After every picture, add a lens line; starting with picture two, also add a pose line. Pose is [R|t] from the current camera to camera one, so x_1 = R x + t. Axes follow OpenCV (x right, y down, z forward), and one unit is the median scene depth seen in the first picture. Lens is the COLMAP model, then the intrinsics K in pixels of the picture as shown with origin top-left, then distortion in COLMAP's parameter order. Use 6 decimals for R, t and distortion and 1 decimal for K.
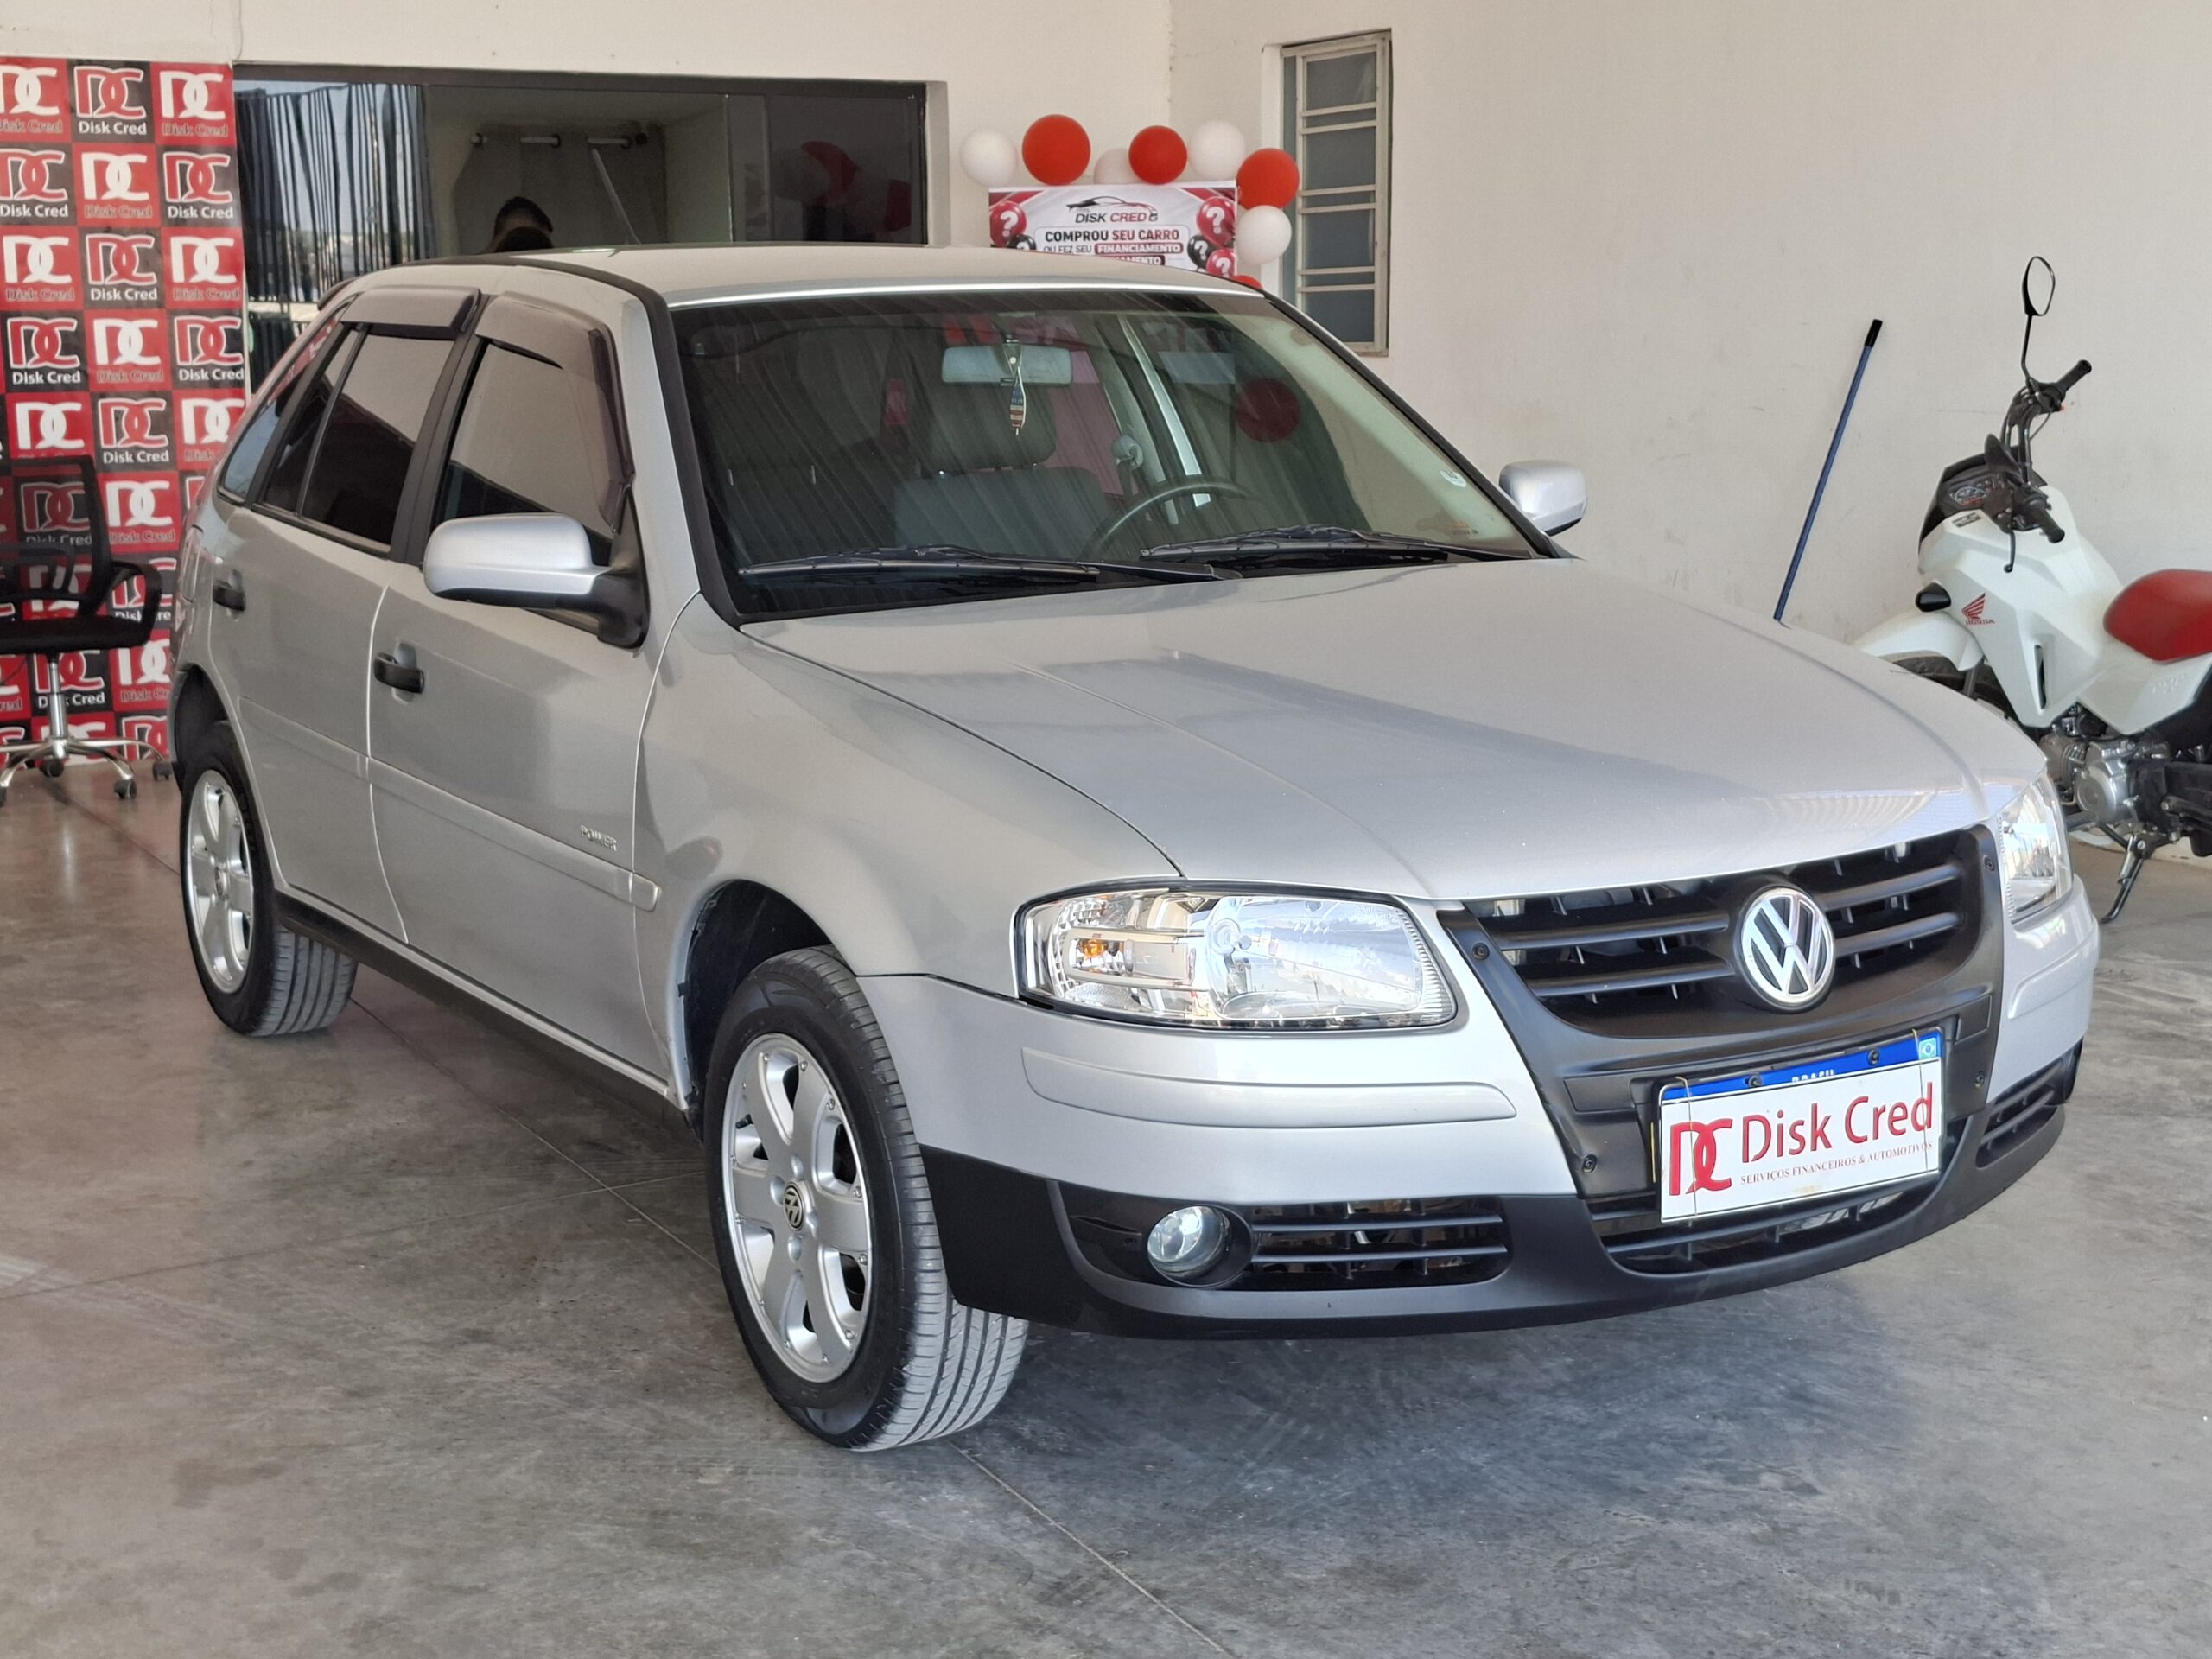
lens RADIAL K [[3078.2, 0, 1104.0], [0, 3078.2, 810.8], [0, 0, 1]] dist [0.111158, 0.000000]
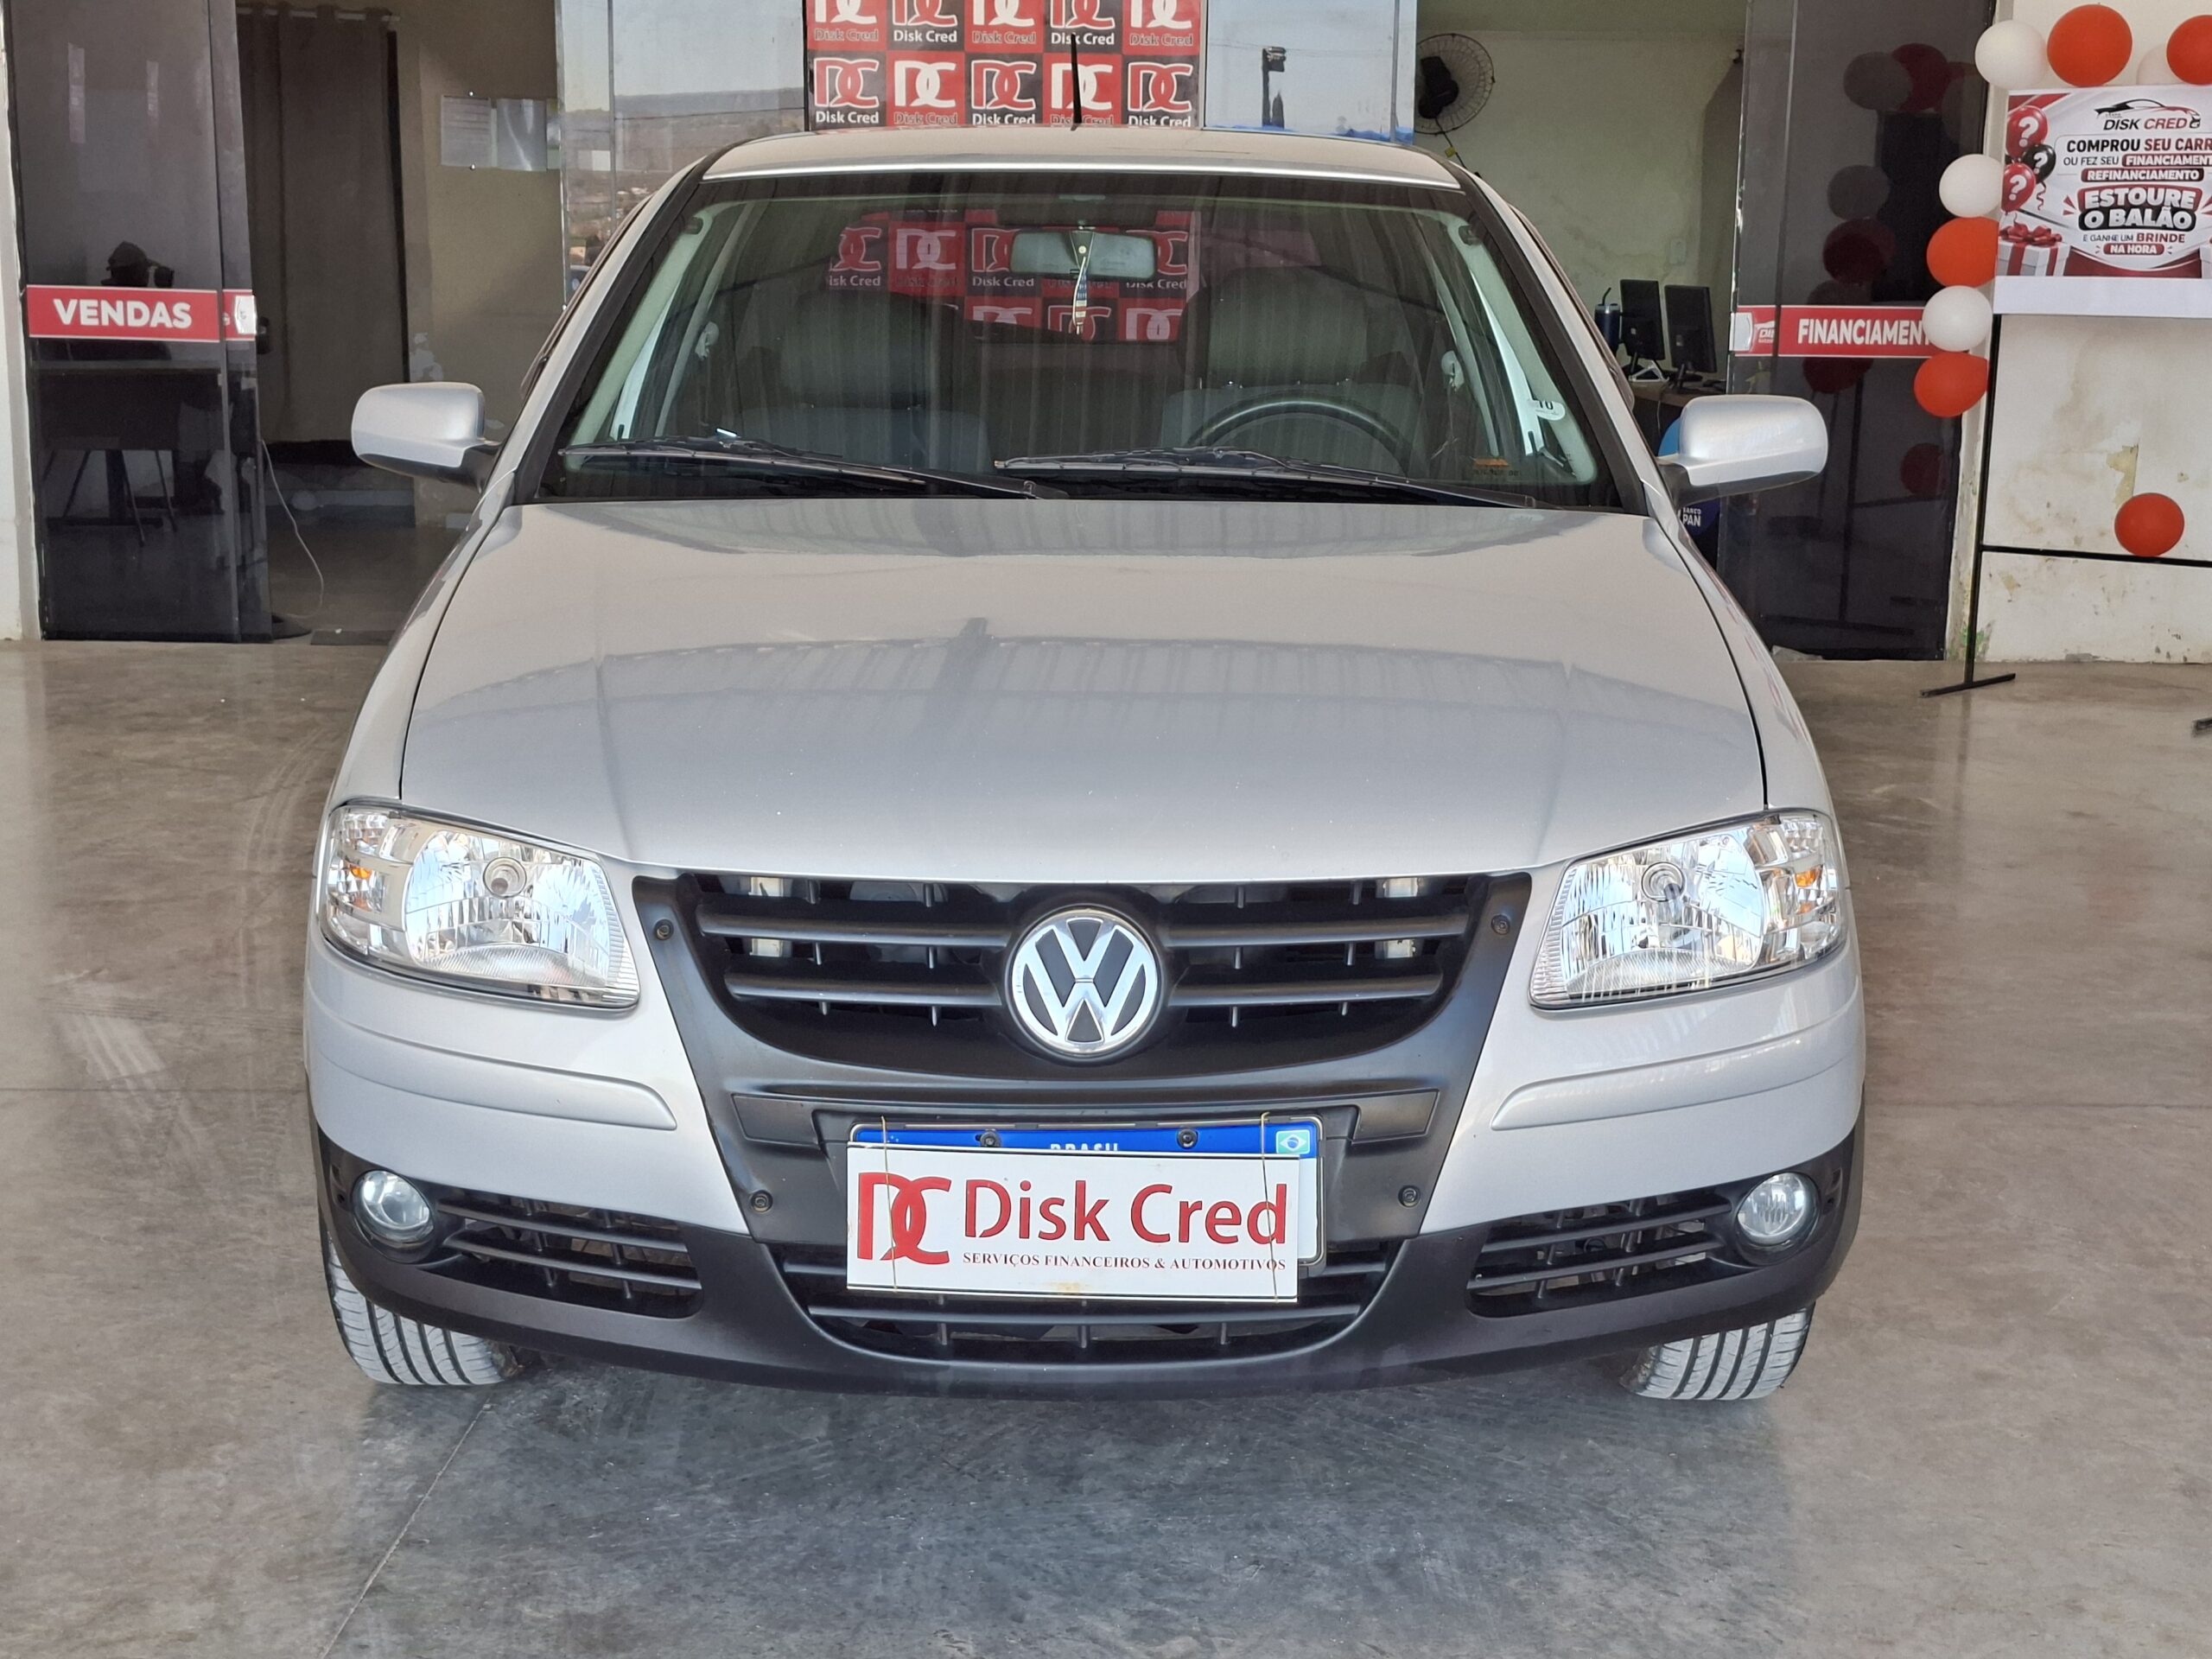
lens RADIAL K [[3078.2, 0, 1102.9], [0, 3078.2, 823.9], [0, 0, 1]] dist [0.111158, 0.000000]
pose [[0.859006, 0.120012, -0.497700, 0.601636], [-0.108805, 0.992724, 0.051587, -0.037151], [0.500270, 0.009838, 0.865814, 0.308200]]
